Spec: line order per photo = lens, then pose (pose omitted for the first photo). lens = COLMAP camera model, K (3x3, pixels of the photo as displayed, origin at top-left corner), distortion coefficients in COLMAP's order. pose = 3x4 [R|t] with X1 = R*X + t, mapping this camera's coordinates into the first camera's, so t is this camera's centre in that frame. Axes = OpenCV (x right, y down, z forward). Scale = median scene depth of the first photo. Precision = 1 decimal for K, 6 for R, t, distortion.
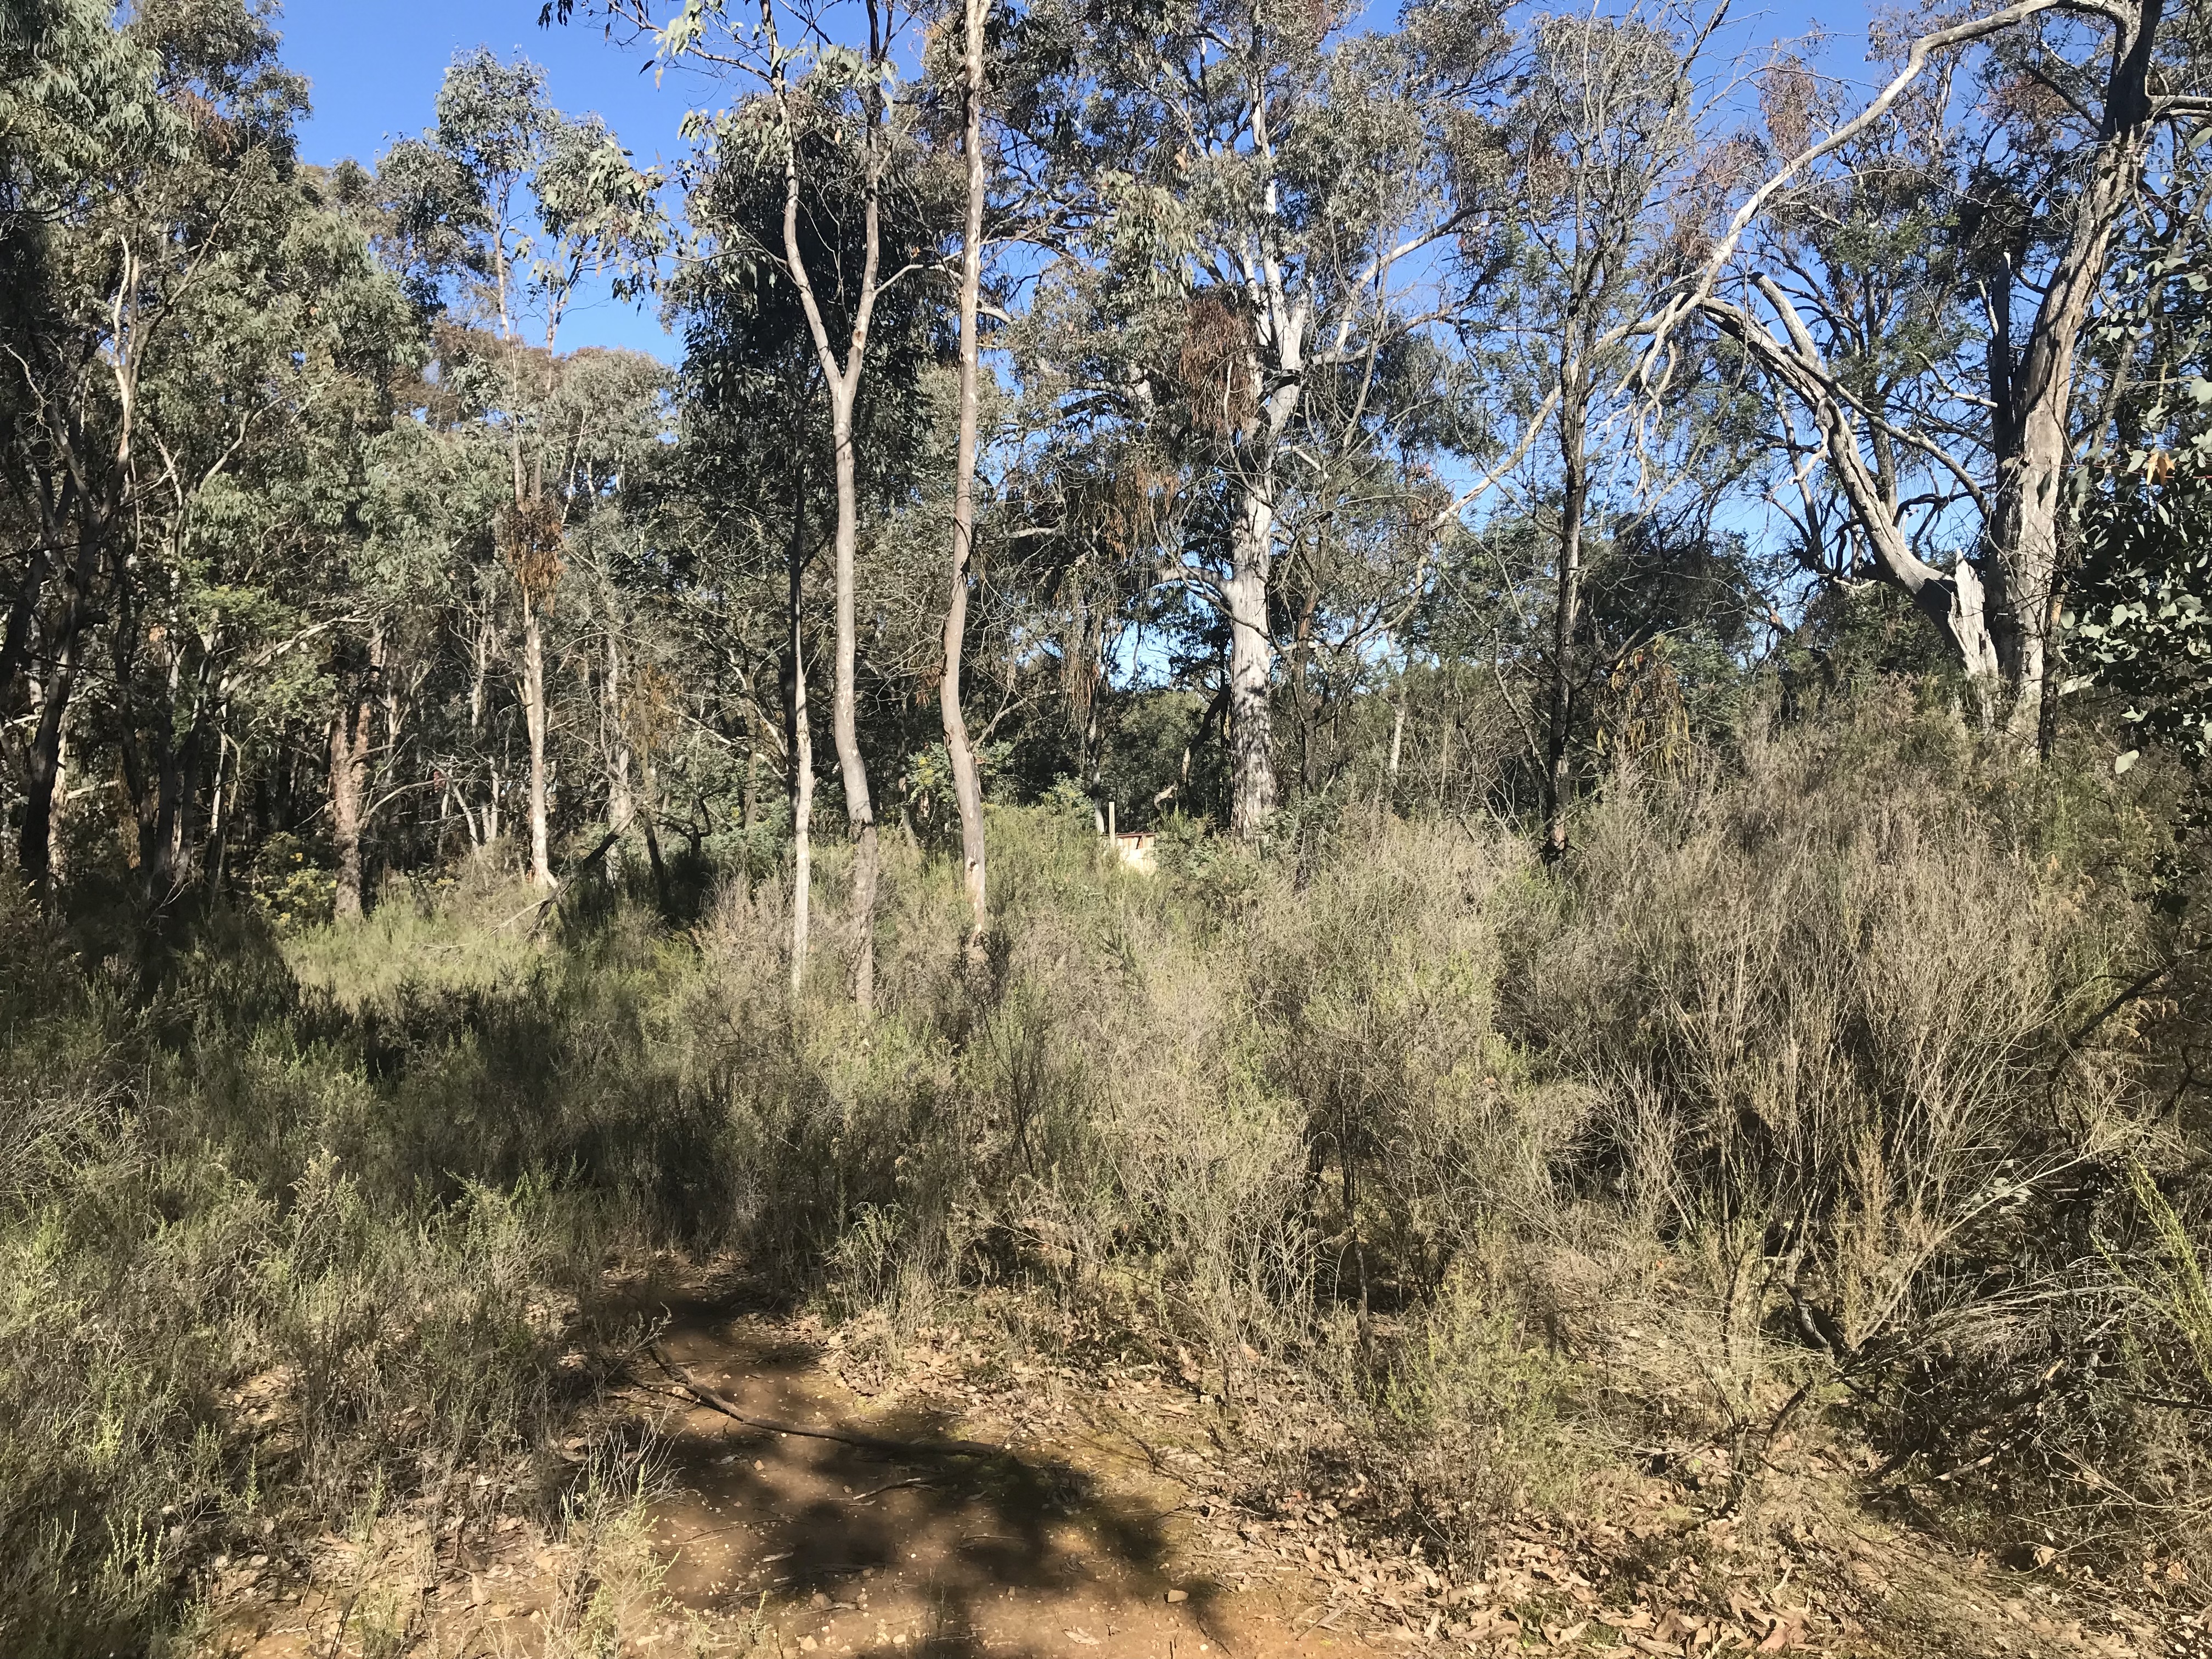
lens RADIAL K [[1771.4, 0, 1100.5], [0, 1771.4, 832.2], [0, 0, 1]] dist [0.039731, -0.049887]
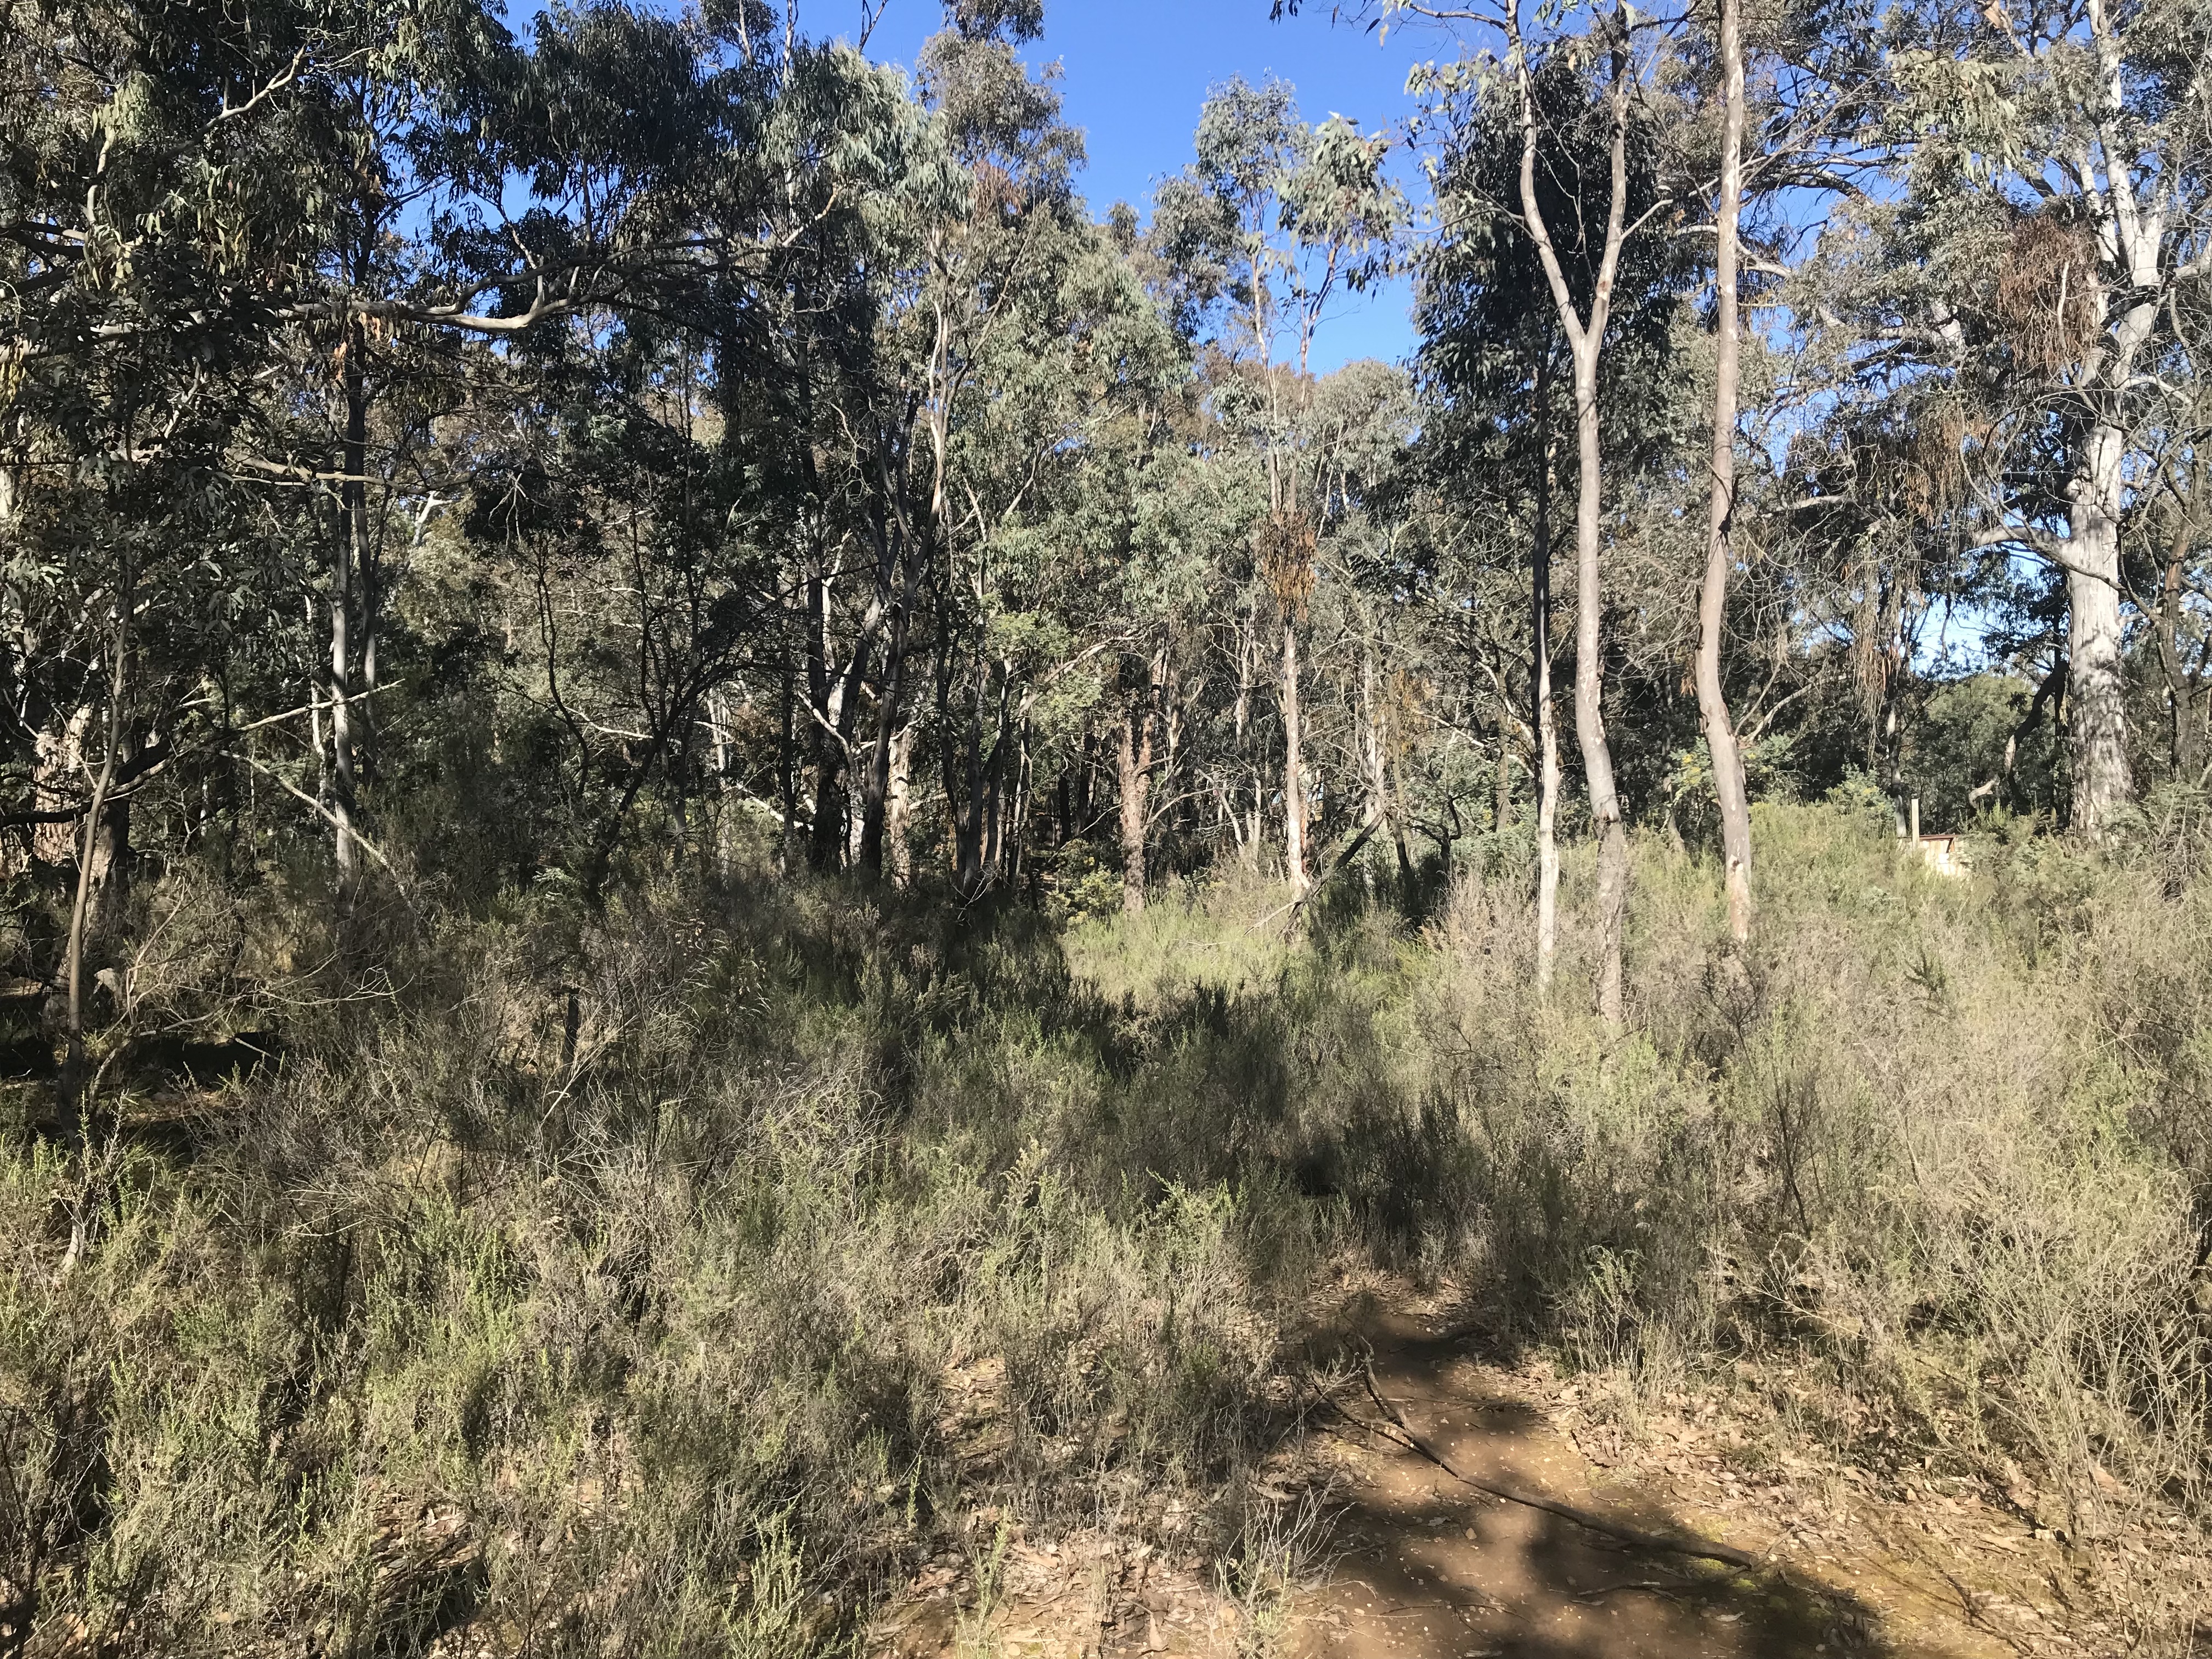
lens RADIAL K [[1771.4, 0, 1096.0], [0, 1771.4, 826.4], [0, 0, 1]] dist [0.039731, -0.049887]
pose [[0.910994, -0.005558, -0.412383, 0.001501], [0.002590, 0.999967, -0.007757, 0.002822], [0.412412, 0.005999, 0.910978, 0.031704]]
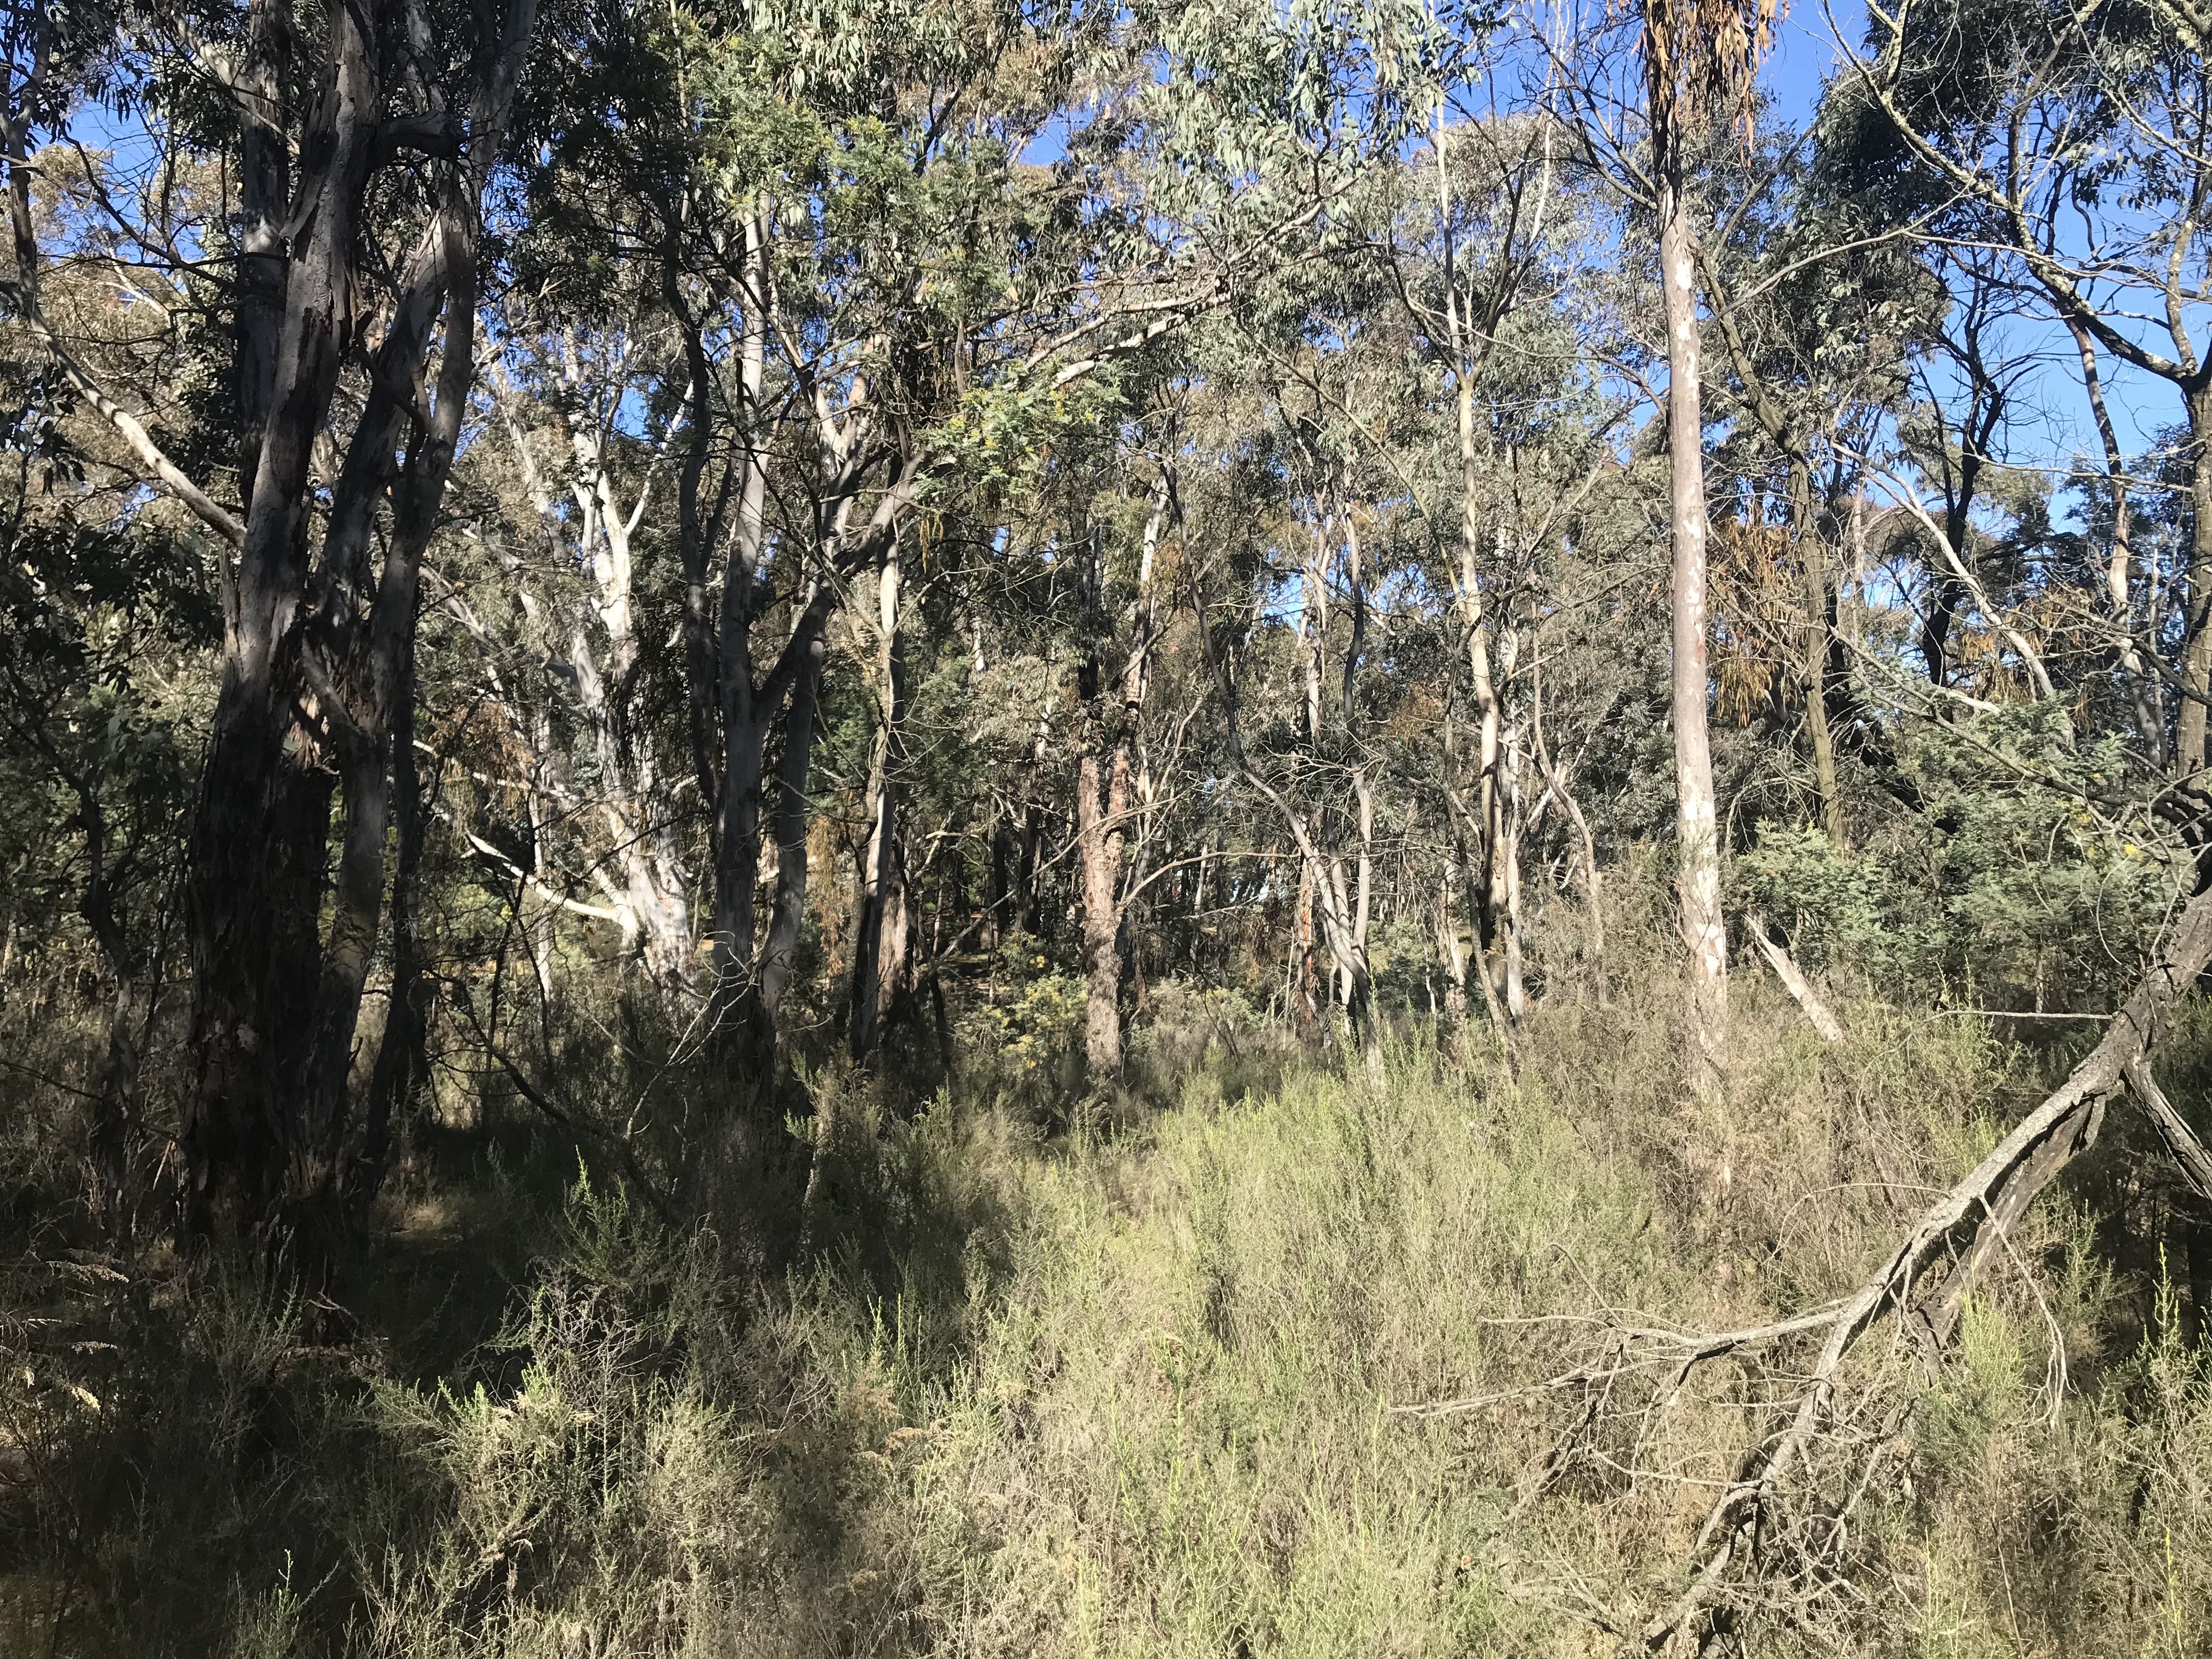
lens RADIAL K [[1771.4, 0, 1107.5], [0, 1771.4, 829.4], [0, 0, 1]] dist [0.039731, -0.049887]
pose [[0.922801, -0.033984, -0.383776, -0.412239], [0.011375, 0.998071, -0.061032, 0.014522], [0.385109, 0.051955, 0.921407, 0.969668]]
